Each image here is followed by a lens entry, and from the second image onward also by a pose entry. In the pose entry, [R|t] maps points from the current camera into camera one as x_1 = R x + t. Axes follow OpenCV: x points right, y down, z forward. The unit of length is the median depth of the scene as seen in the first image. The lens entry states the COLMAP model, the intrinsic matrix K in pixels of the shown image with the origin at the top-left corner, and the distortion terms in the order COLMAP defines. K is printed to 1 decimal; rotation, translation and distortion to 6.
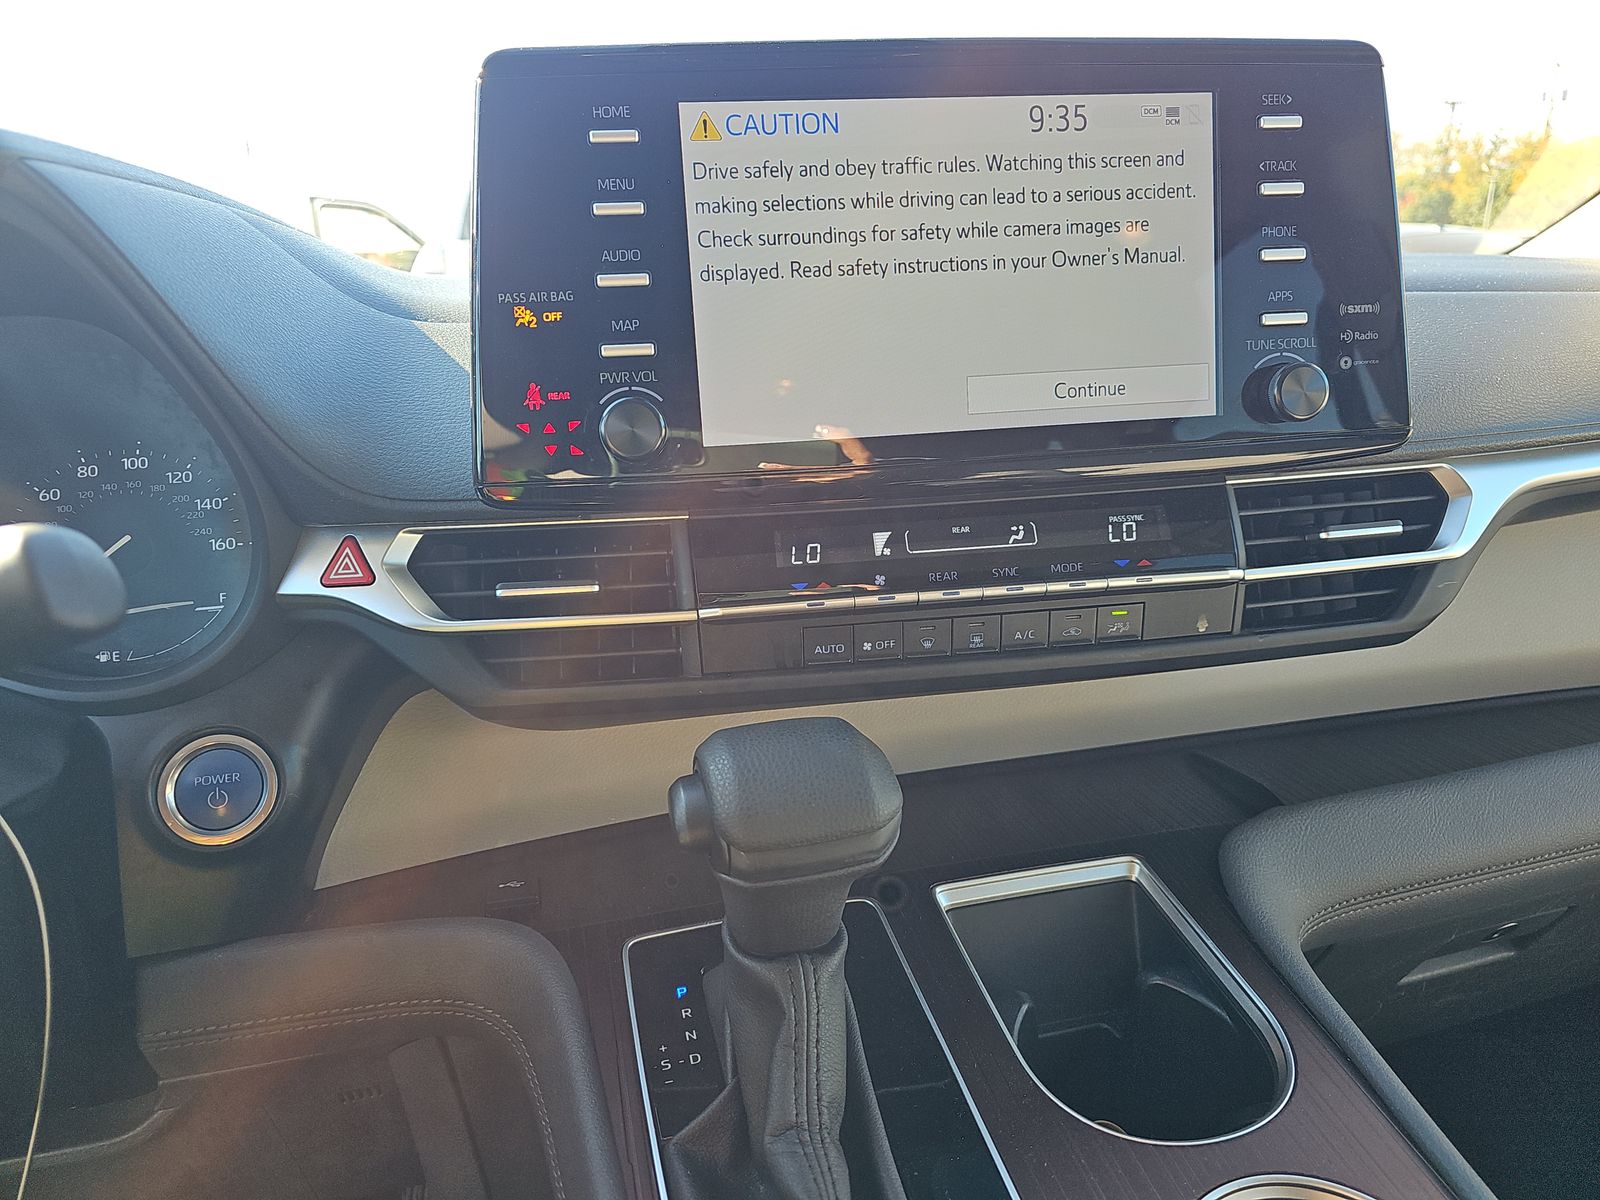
lens RADIAL K [[1063.3, 0, 807.7], [0, 1063.3, 599.3], [0, 0, 1]] dist [-0.001237, -0.008424]
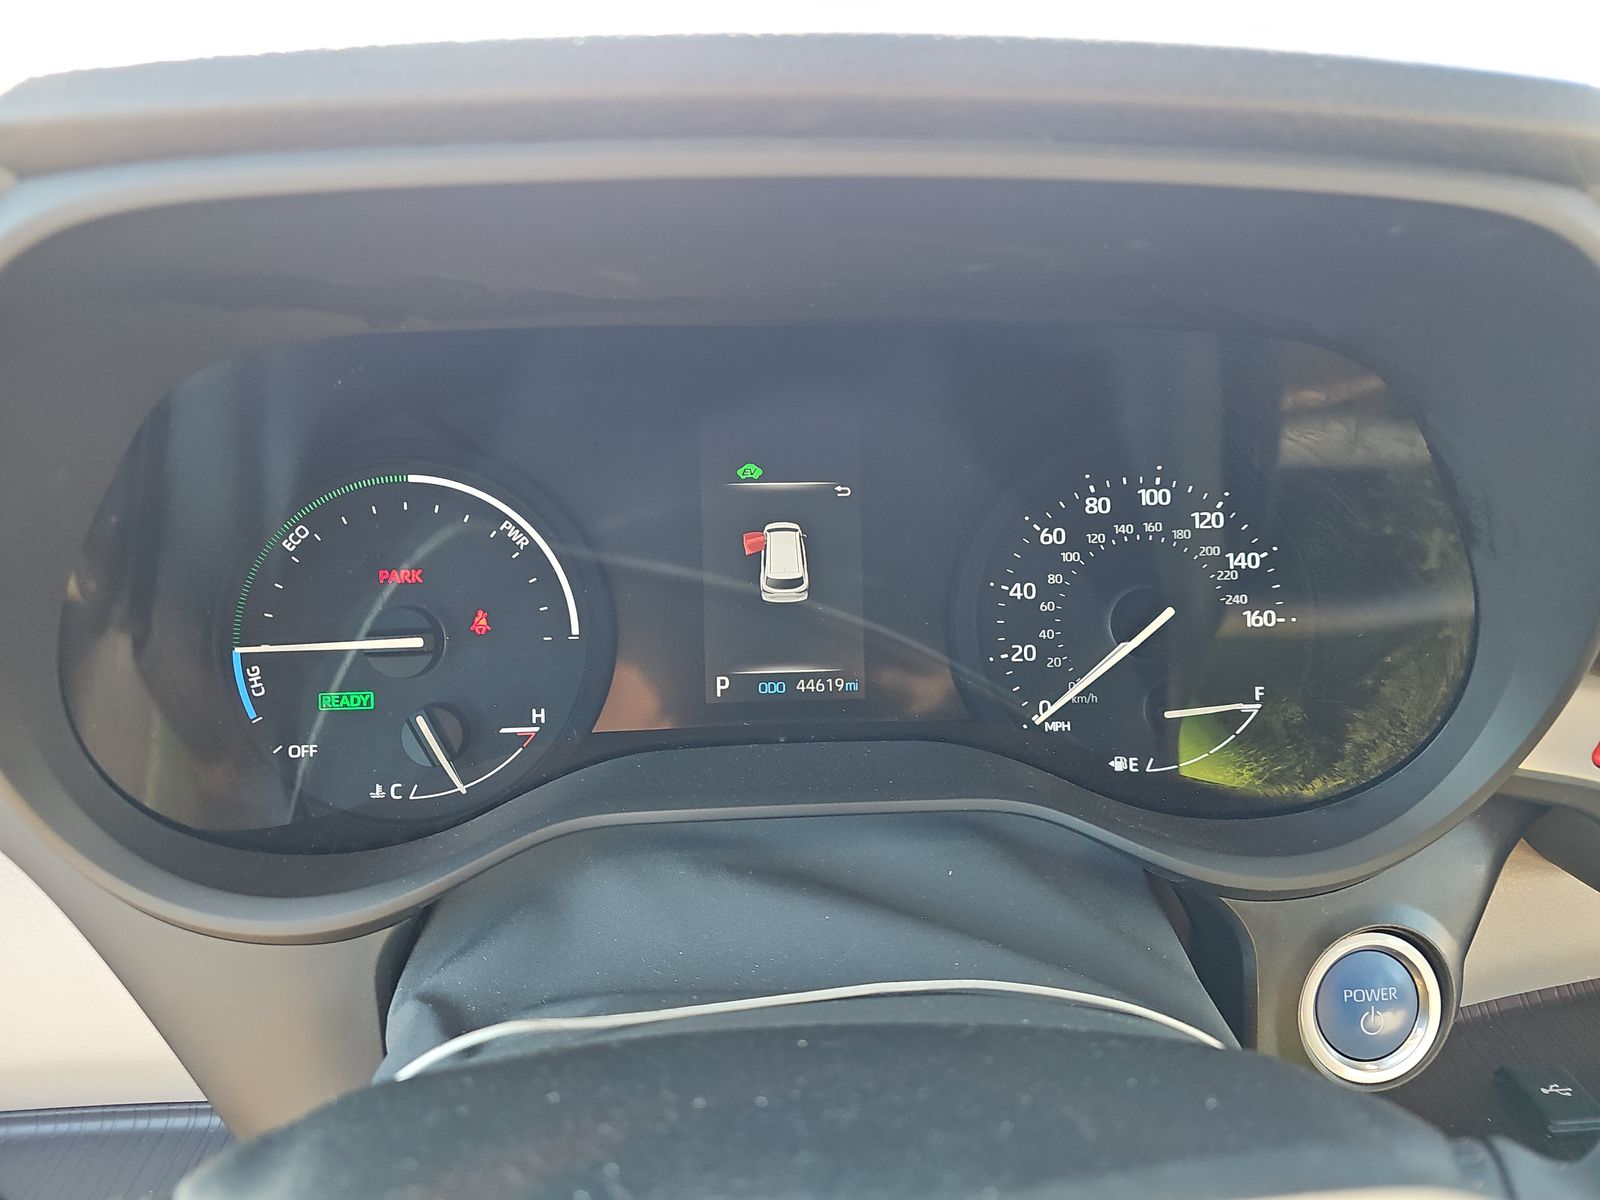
lens RADIAL K [[1063.3, 0, 804.1], [0, 1063.3, 599.9], [0, 0, 1]] dist [-0.001237, -0.008424]
pose [[0.983411, 0.112304, -0.142445, -0.835688], [-0.086353, 0.980448, 0.176821, -0.184159], [0.159517, -0.161587, 0.973881, 0.264827]]
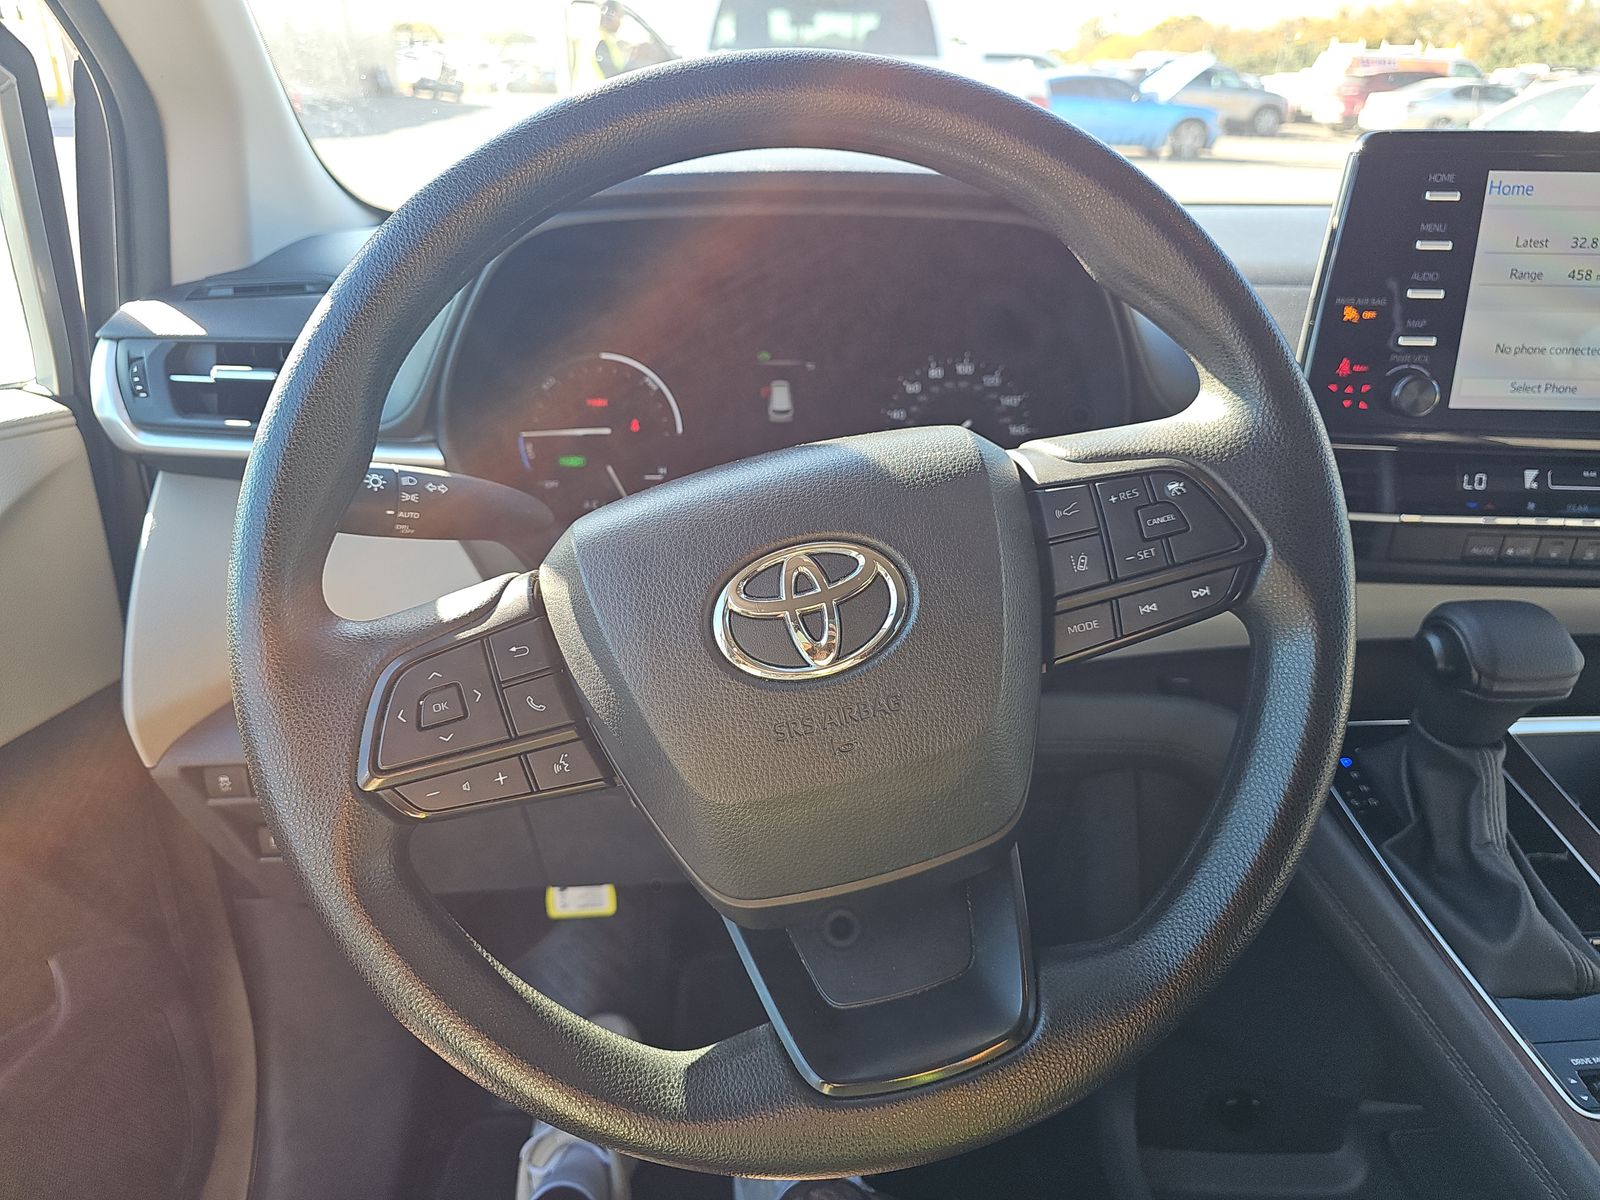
lens RADIAL K [[1063.3, 0, 792.8], [0, 1063.3, 597.3], [0, 0, 1]] dist [-0.001237, -0.008424]
pose [[0.979309, 0.116730, -0.165315, -0.646300], [-0.089197, 0.982225, 0.165161, -0.044041], [0.181655, -0.146998, 0.972313, -0.573944]]
